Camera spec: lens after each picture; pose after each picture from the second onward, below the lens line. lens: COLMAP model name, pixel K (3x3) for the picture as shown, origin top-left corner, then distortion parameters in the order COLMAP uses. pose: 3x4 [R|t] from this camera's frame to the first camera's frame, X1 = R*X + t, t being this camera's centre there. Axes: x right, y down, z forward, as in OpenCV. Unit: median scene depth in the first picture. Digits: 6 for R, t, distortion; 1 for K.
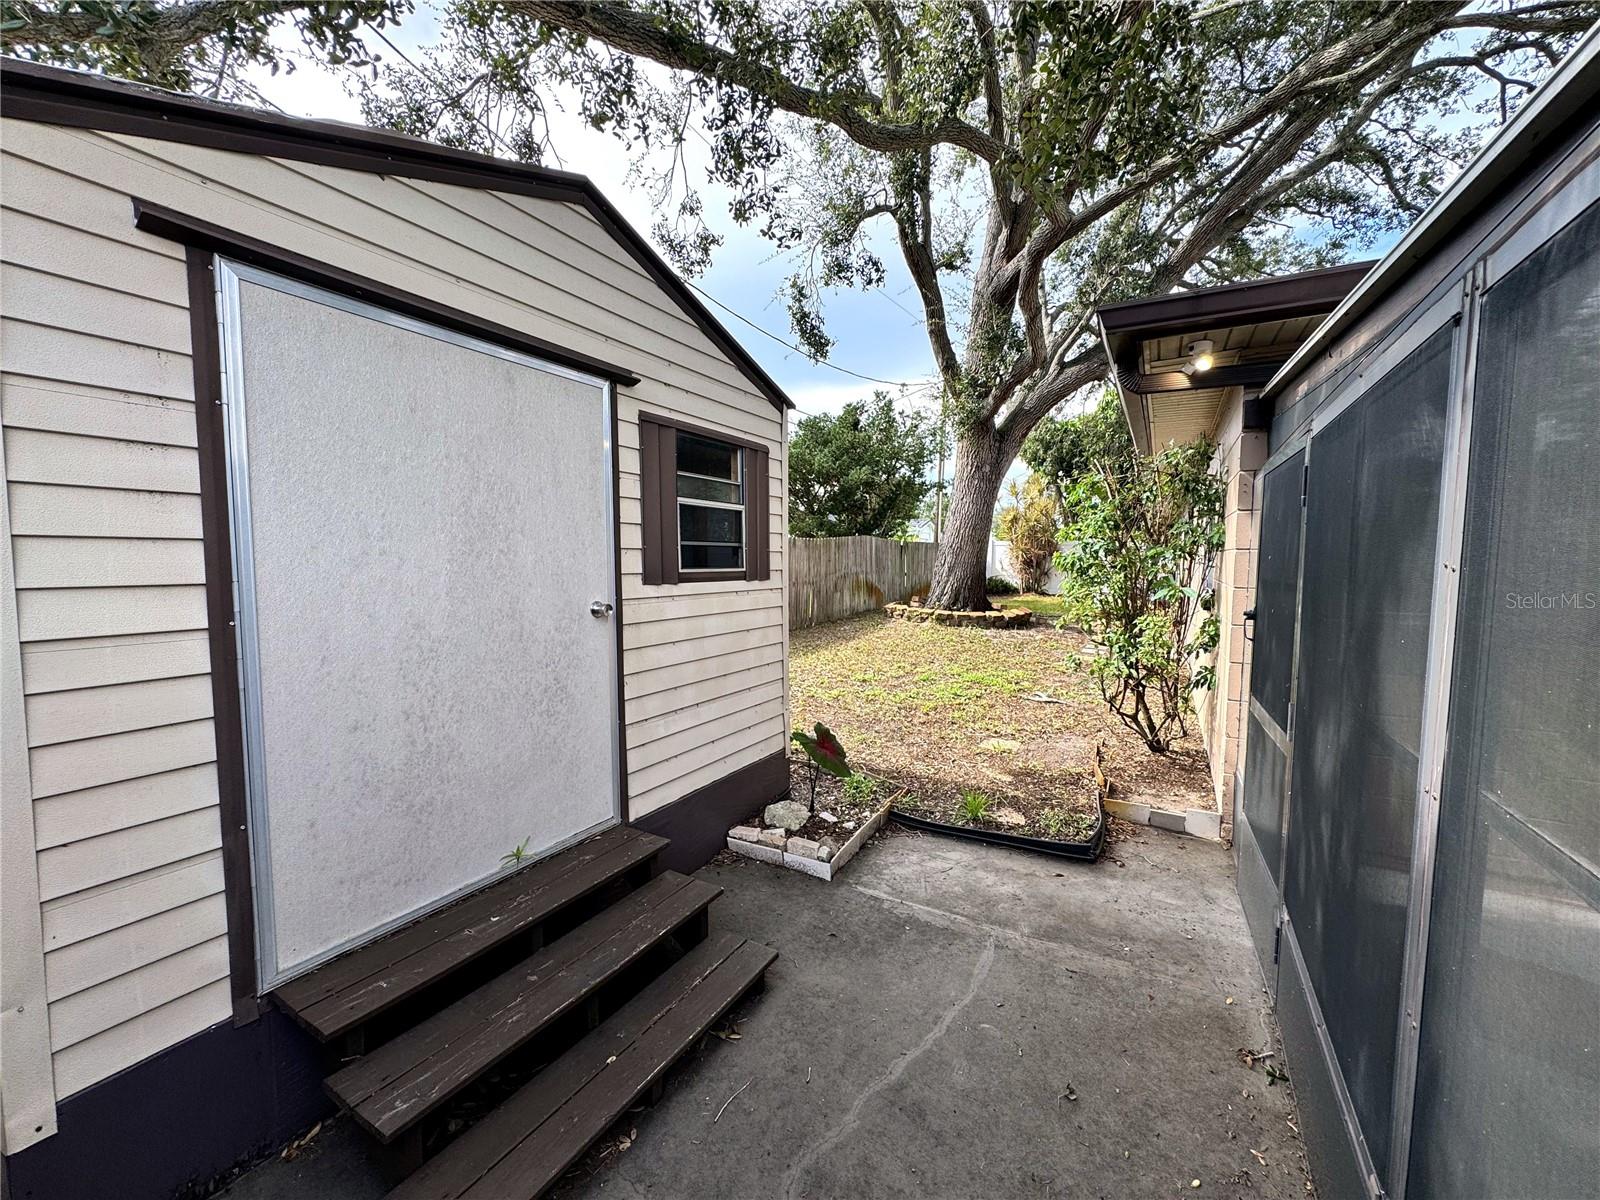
lens RADIAL K [[638.5, 0, 800.0], [0, 638.5, 600.0], [0, 0, 1]] dist [-0.000530, 0.000303]
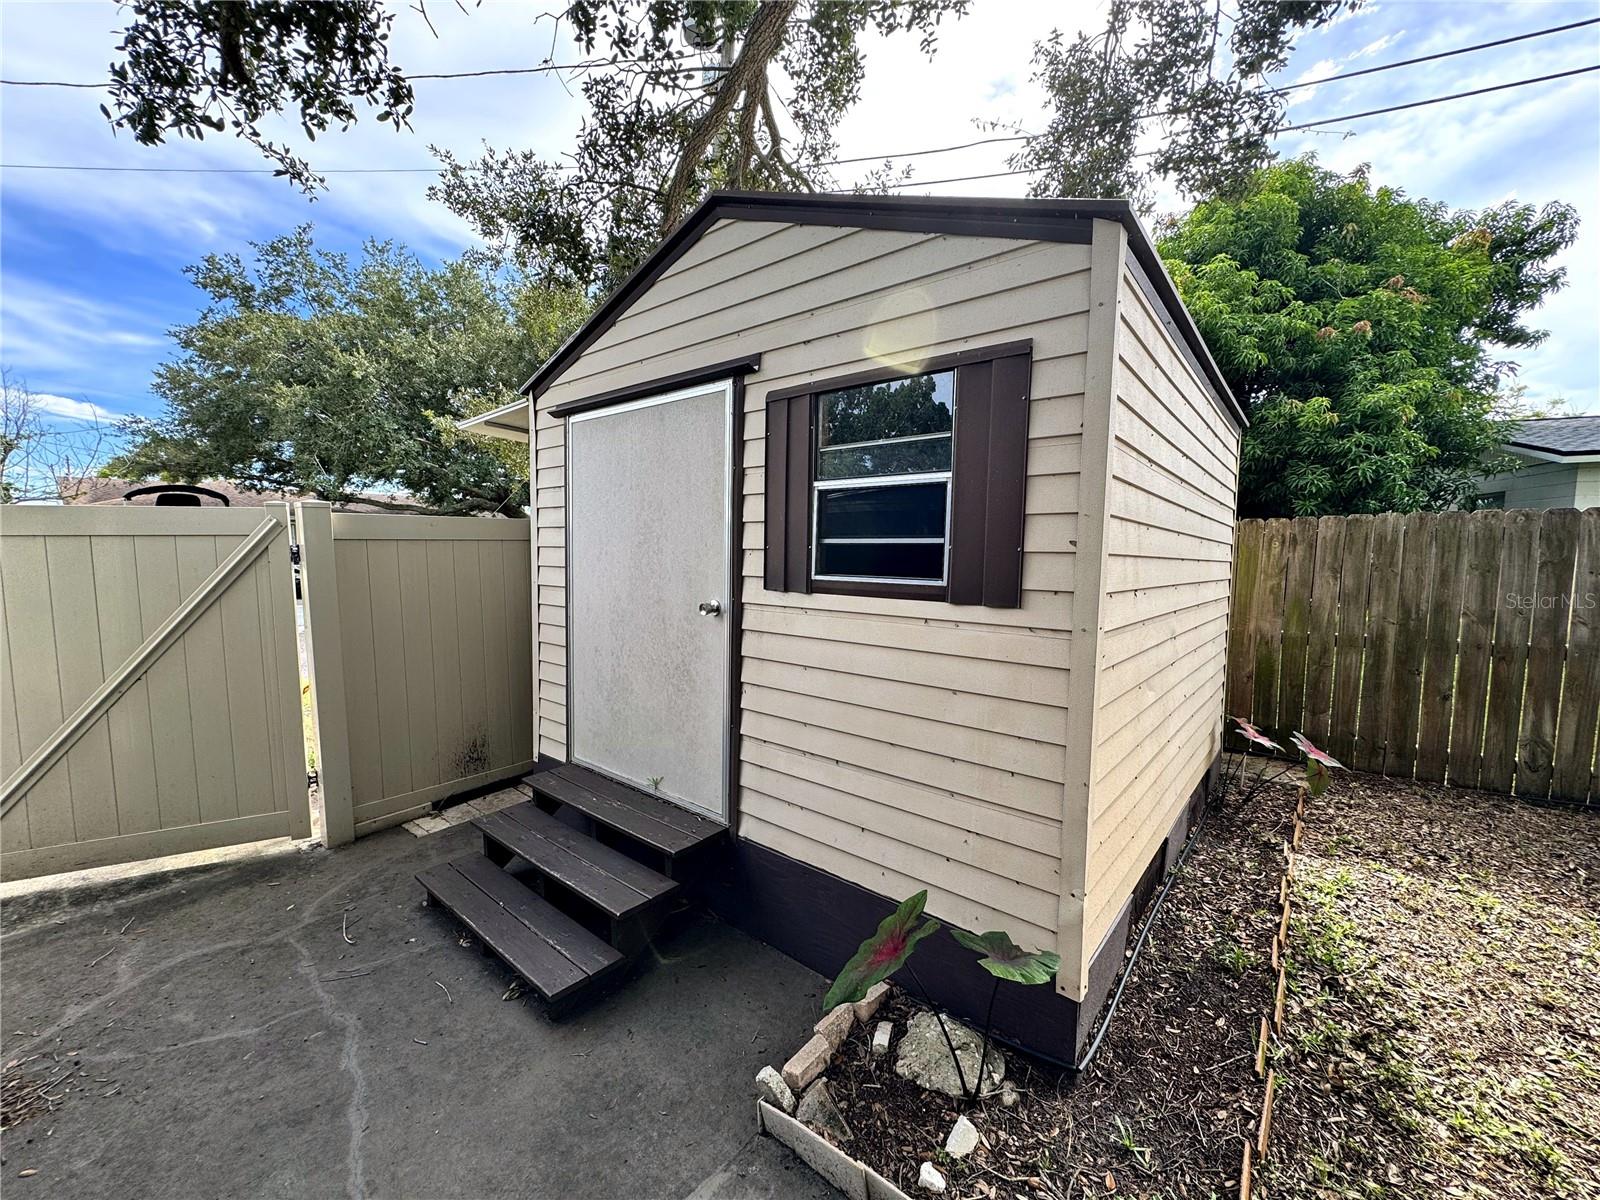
lens RADIAL K [[638.5, 0, 800.0], [0, 638.5, 600.0], [0, 0, 1]] dist [-0.000530, 0.000303]
pose [[-0.171539, 0.075829, -0.982255, 0.636533], [-0.072243, 0.993381, 0.089305, -0.095194], [0.982525, 0.086280, -0.164925, 1.227807]]
